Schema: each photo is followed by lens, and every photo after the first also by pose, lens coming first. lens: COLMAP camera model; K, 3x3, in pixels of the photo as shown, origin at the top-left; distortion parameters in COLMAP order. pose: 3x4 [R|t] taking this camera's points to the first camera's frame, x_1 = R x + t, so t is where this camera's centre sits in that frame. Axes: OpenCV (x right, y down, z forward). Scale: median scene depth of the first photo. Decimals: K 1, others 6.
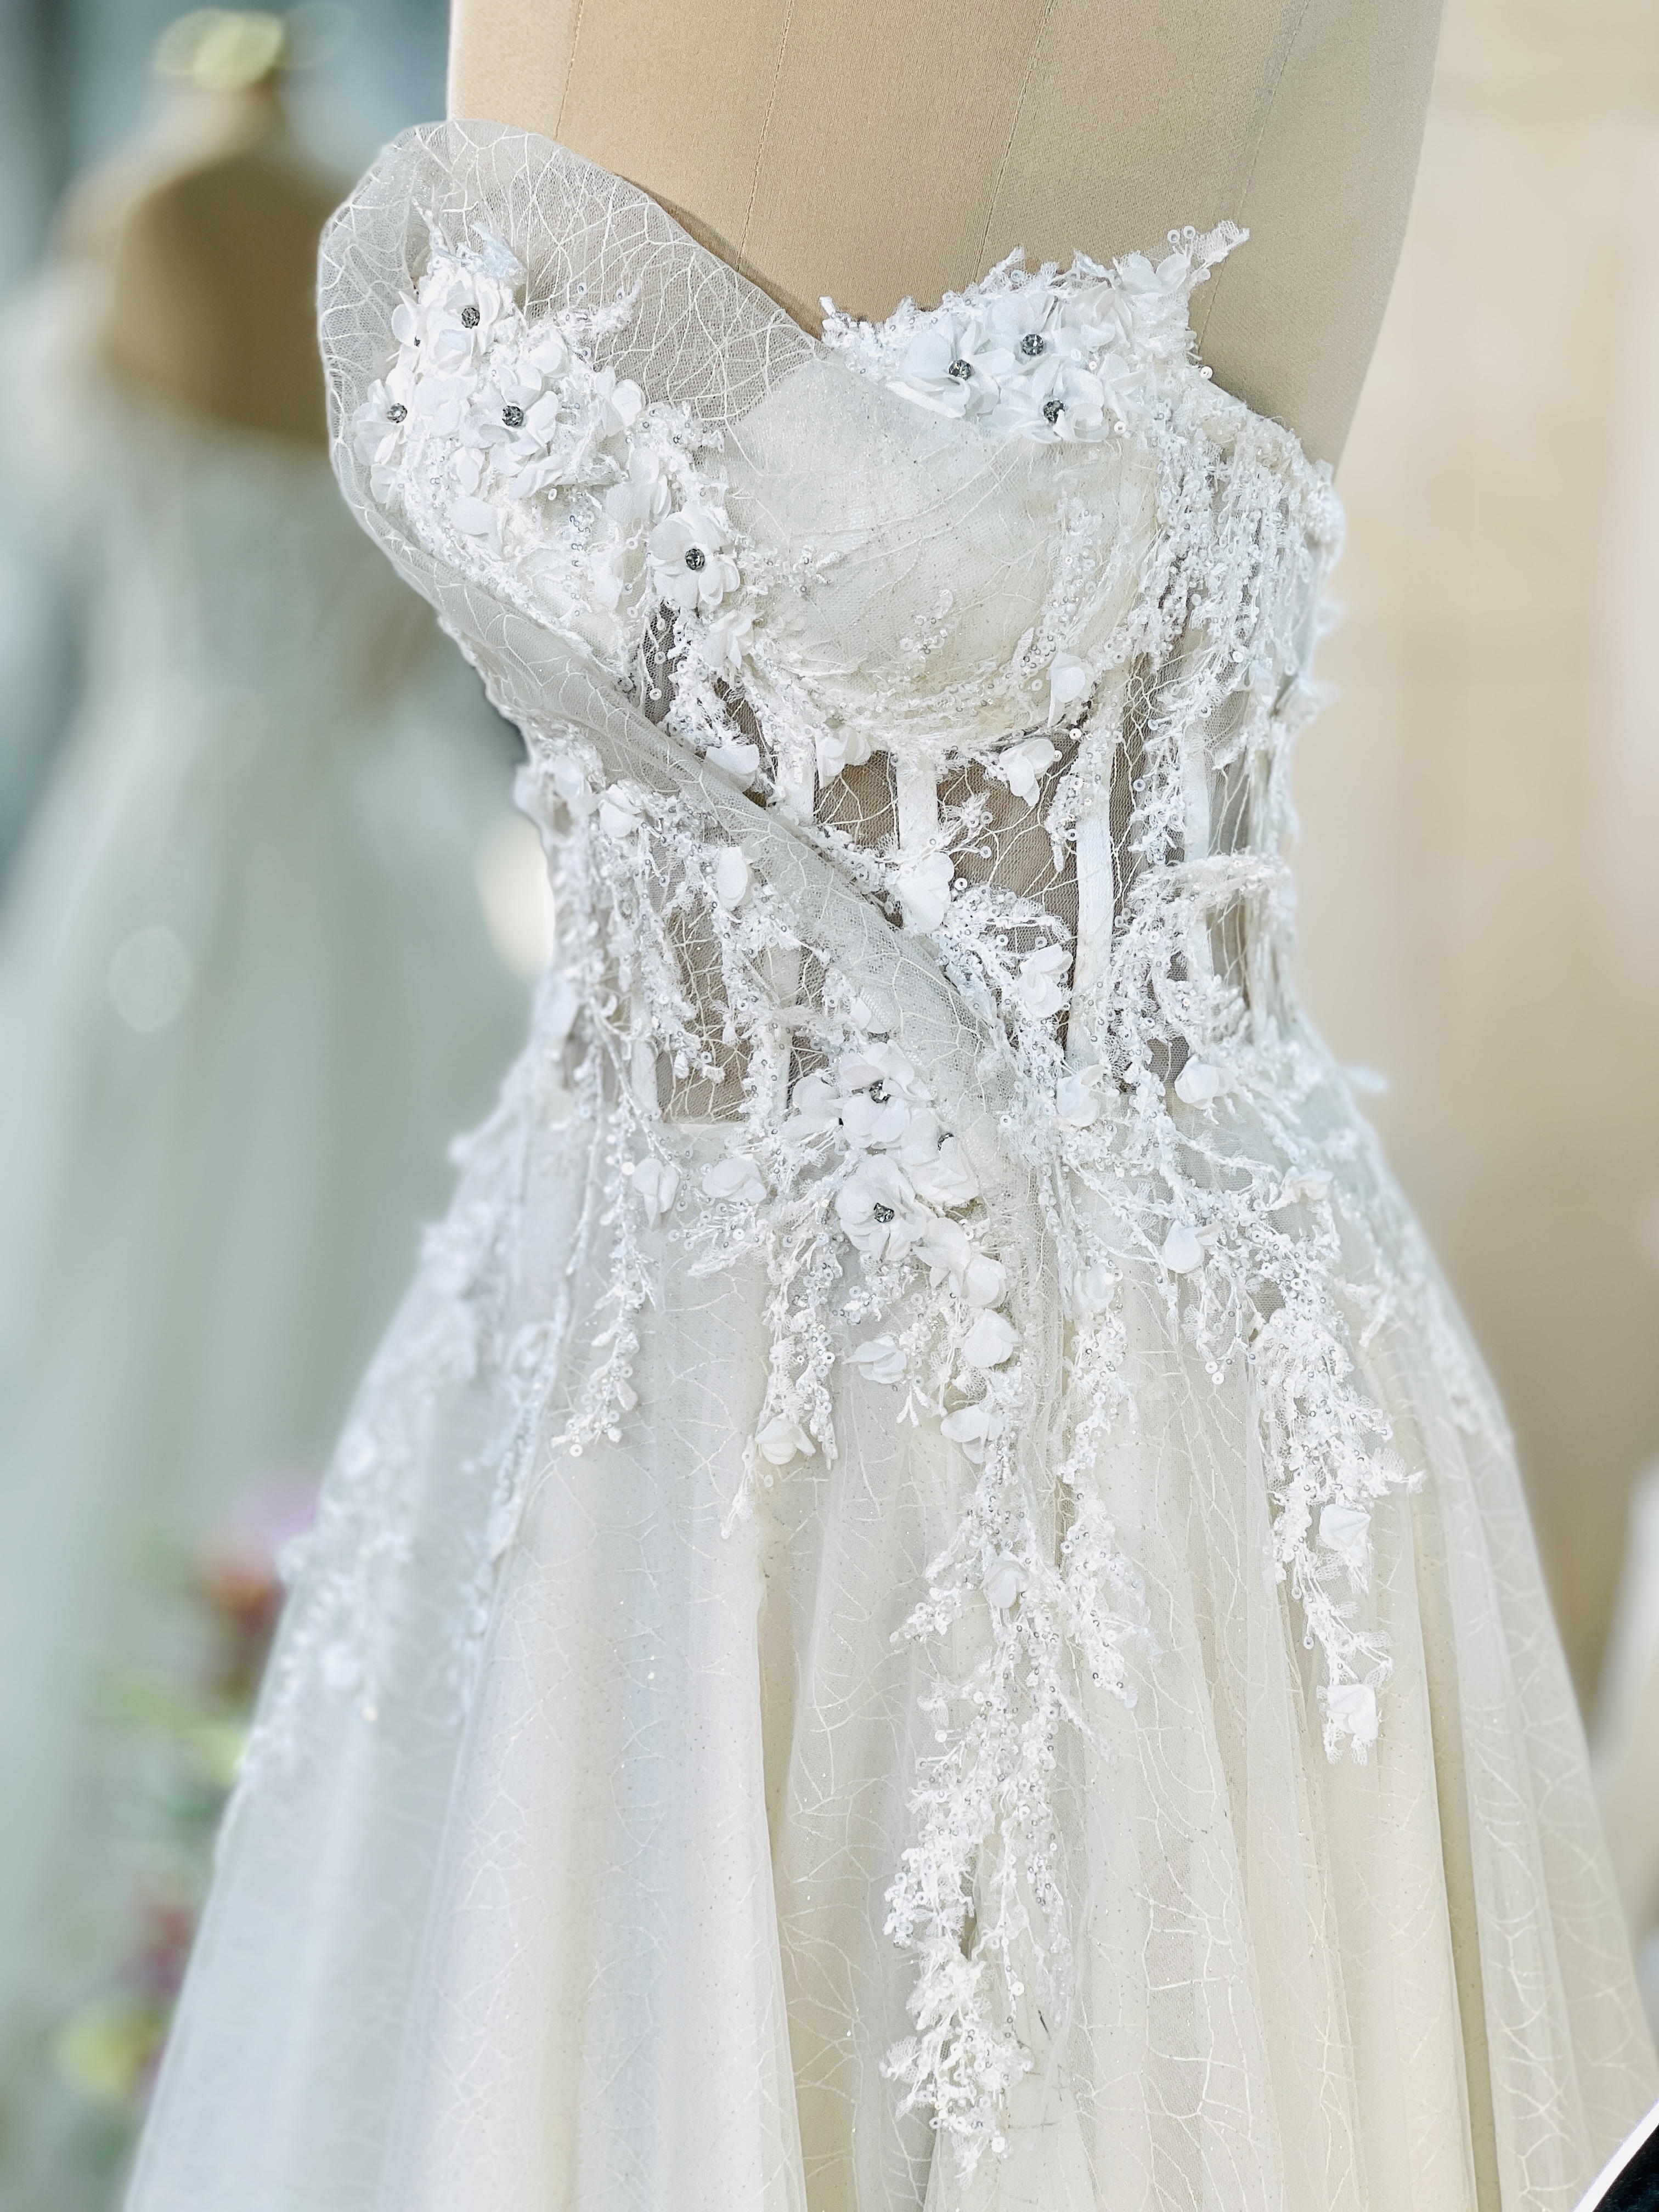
lens RADIAL K [[4953.3, 0, 827.5], [0, 4953.3, 1097.1], [0, 0, 1]] dist [0.170608, 0.000000]
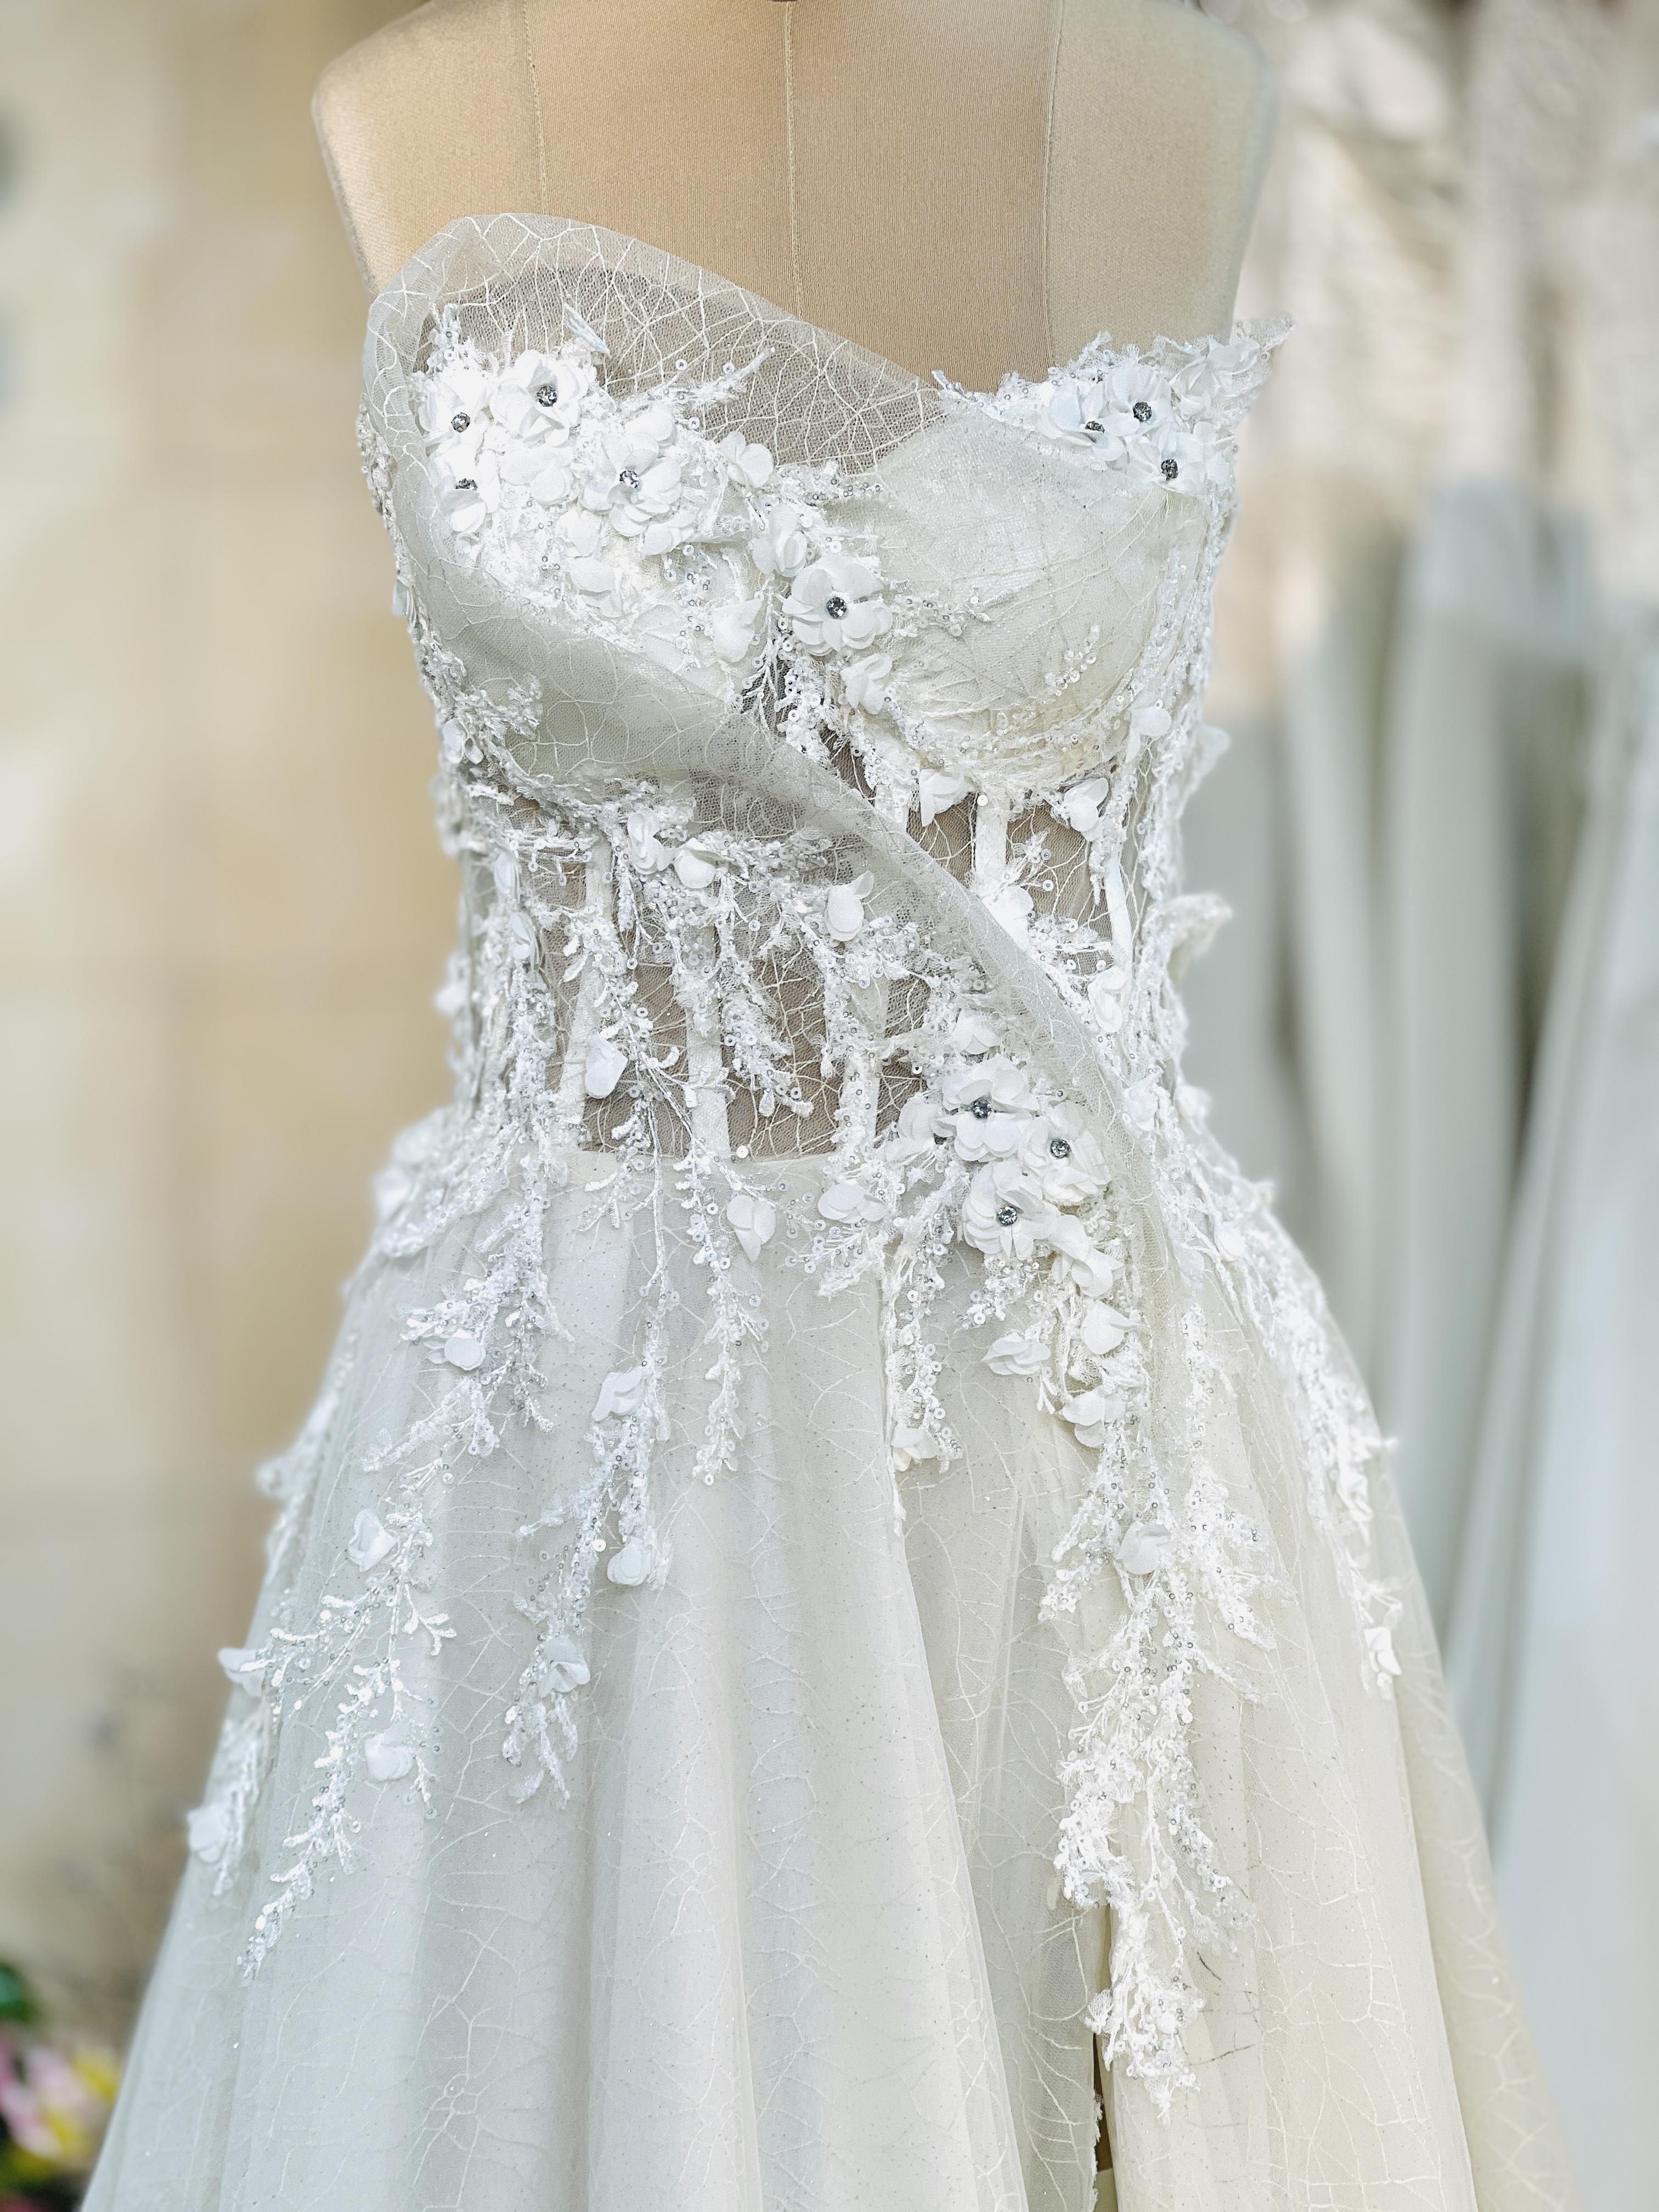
lens RADIAL K [[4953.3, 0, 831.1], [0, 4953.3, 1112.7], [0, 0, 1]] dist [0.170608, 0.000000]
pose [[0.845948, -0.030886, 0.532371, -0.589509], [0.103304, 0.988902, -0.106780, 0.111381], [-0.523164, 0.145326, 0.839750, 0.115913]]
